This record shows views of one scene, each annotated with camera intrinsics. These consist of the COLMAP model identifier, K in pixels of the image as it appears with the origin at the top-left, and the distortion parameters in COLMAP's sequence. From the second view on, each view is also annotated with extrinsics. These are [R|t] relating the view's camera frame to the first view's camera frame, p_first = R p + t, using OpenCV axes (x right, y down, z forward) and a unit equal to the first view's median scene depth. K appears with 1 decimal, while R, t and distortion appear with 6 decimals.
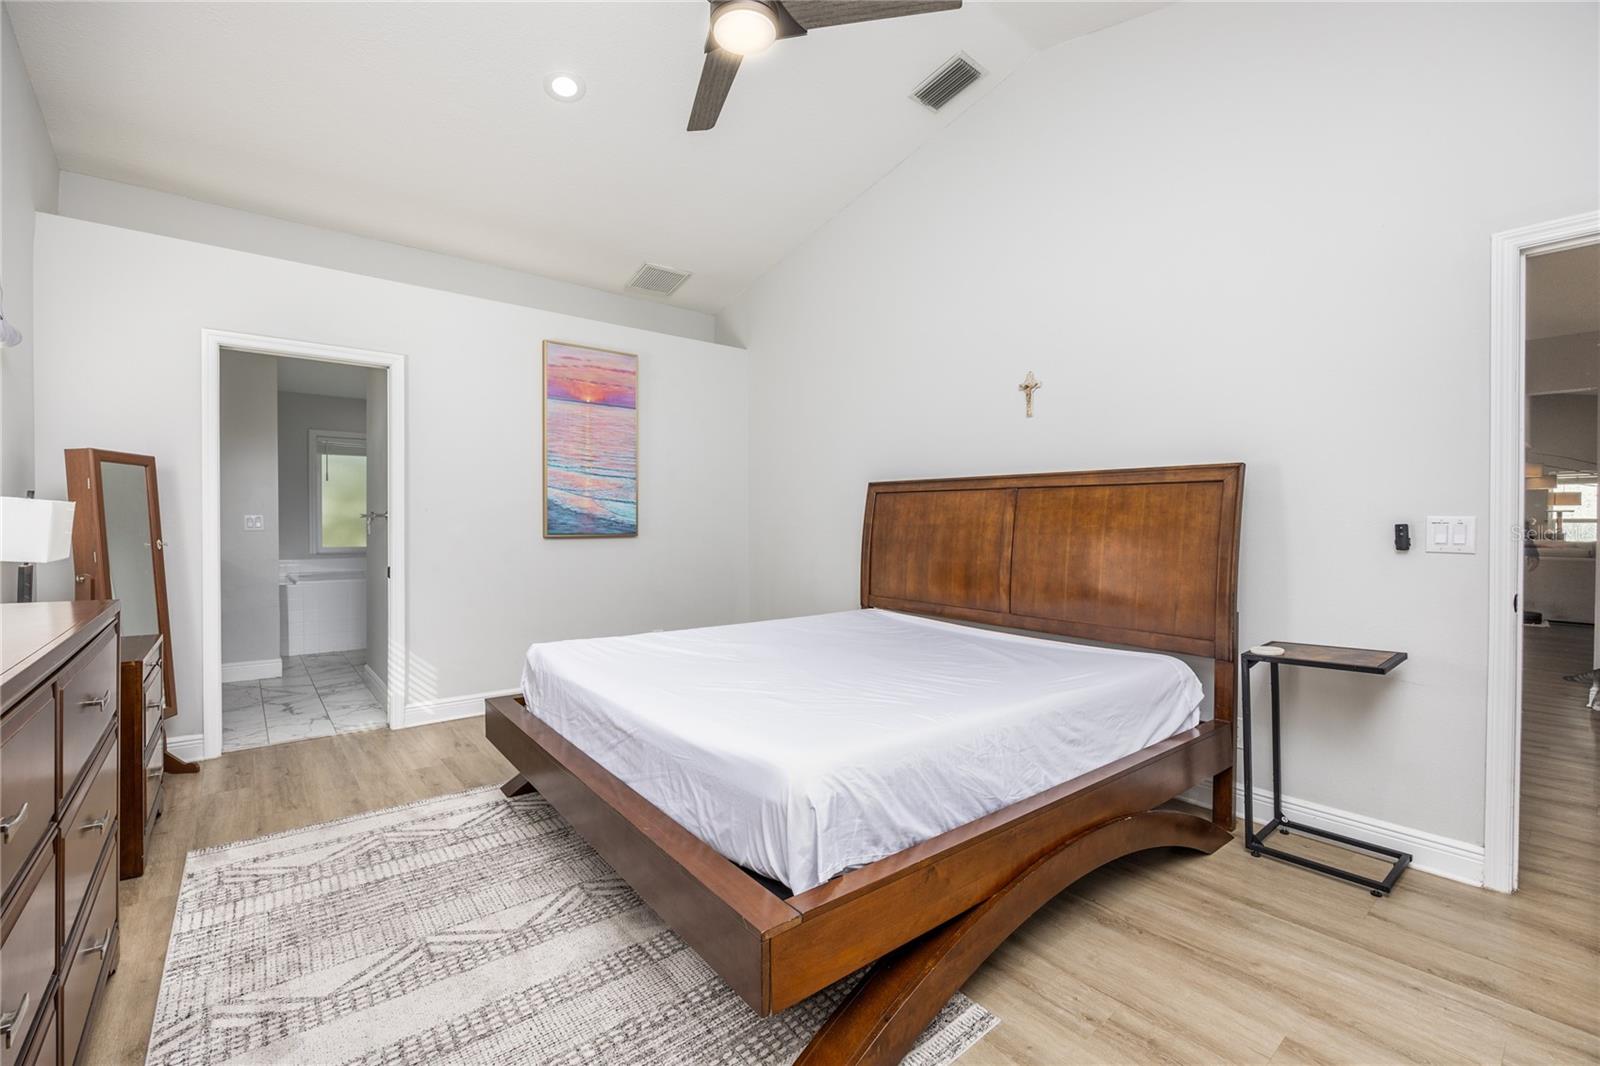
lens RADIAL K [[693.0, 0, 803.3], [0, 693.0, 529.3], [0, 0, 1]] dist [-0.002056, 0.000034]
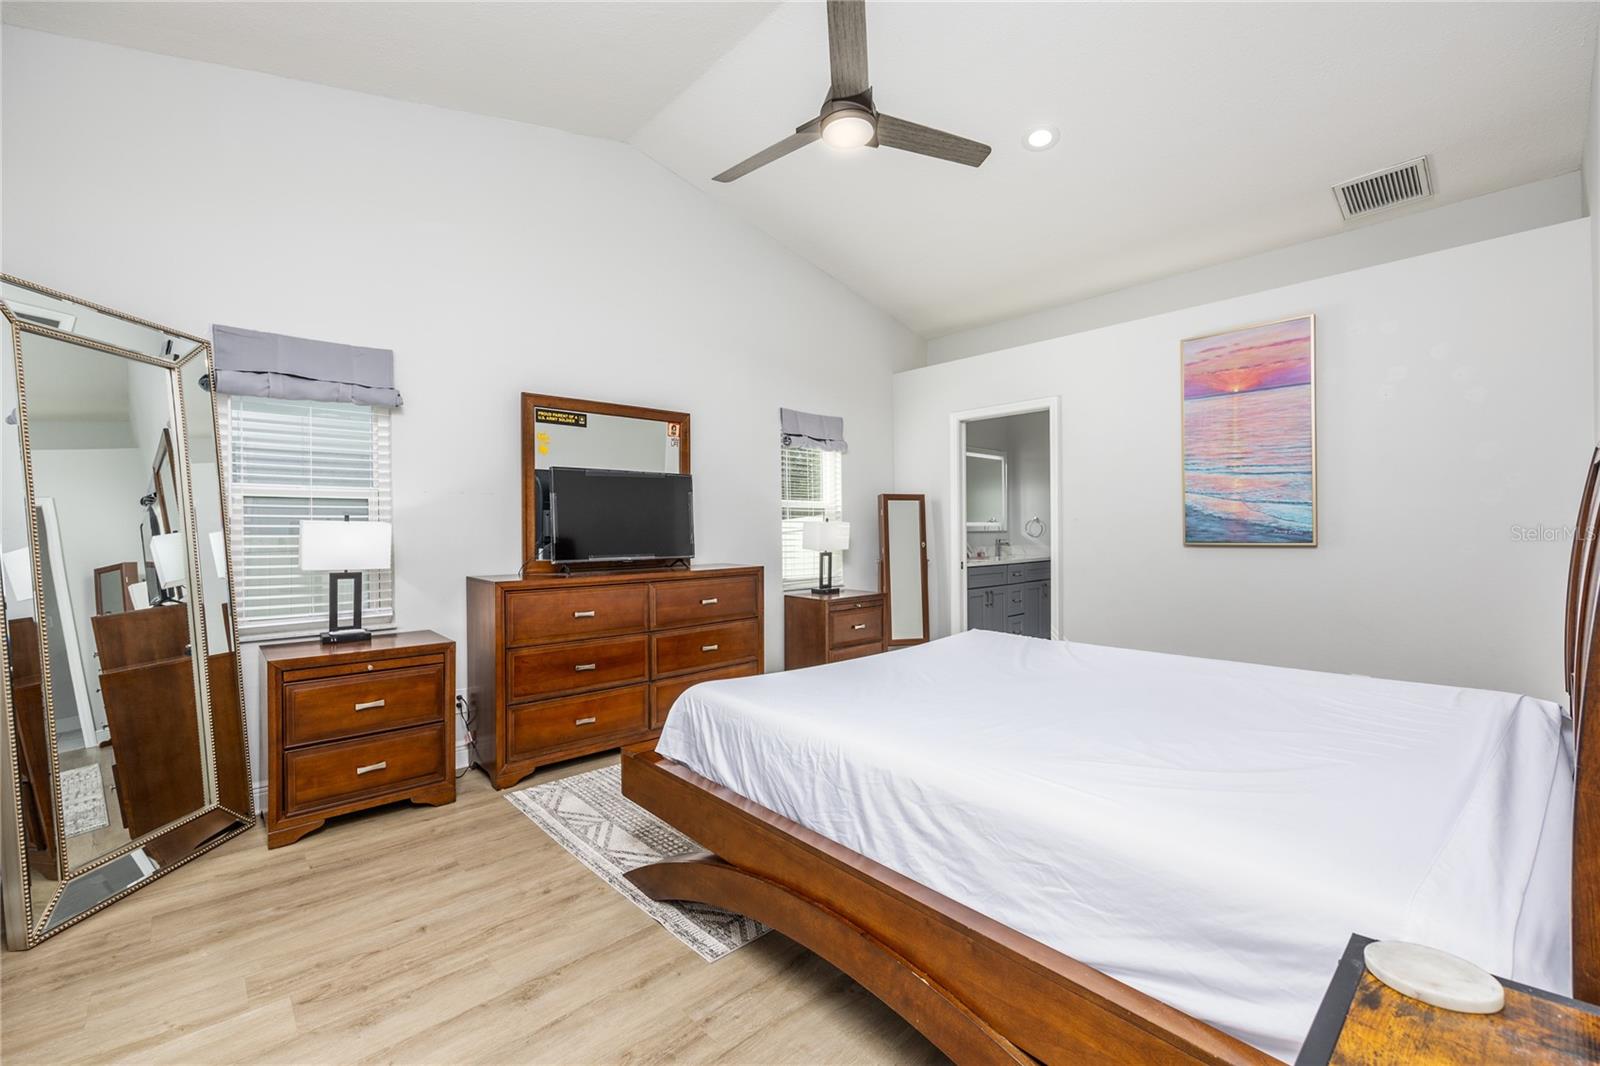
lens RADIAL K [[696.3, 0, 802.7], [0, 696.3, 534.6], [0, 0, 1]] dist [-0.001212, -0.000013]
pose [[0.032378, 0.001575, -0.999474, 0.570555], [-0.003530, 0.999993, 0.001461, -0.002552], [0.999469, 0.003481, 0.032383, 0.438247]]
